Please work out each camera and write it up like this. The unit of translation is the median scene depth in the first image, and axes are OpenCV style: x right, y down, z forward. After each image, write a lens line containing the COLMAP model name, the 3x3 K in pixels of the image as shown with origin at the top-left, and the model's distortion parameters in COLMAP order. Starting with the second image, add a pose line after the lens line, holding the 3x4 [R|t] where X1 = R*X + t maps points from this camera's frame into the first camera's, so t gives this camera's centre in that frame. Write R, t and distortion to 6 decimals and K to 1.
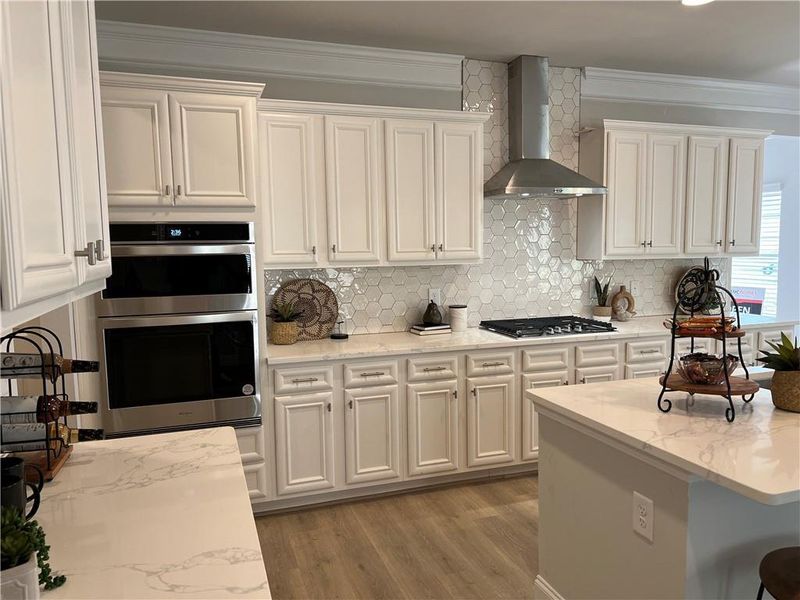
lens RADIAL K [[501.0, 0, 400.4], [0, 501.0, 294.5], [0, 0, 1]] dist [-0.004121, -0.004906]
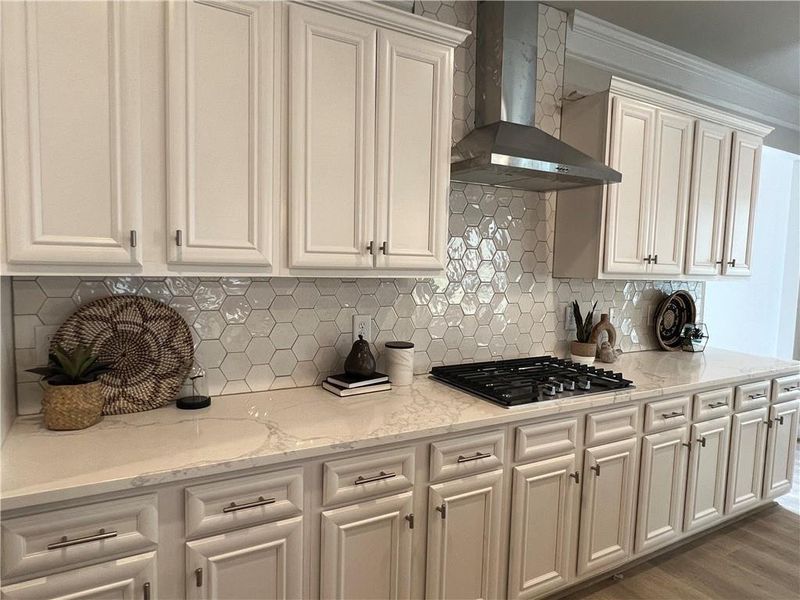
lens RADIAL K [[501.0, 0, 391.3], [0, 501.0, 303.5], [0, 0, 1]] dist [-0.004121, -0.004906]
pose [[0.982089, 0.027100, 0.186456, -0.014795], [-0.025938, 0.999626, -0.008664, -0.025077], [-0.186621, 0.003673, 0.982425, 0.426322]]
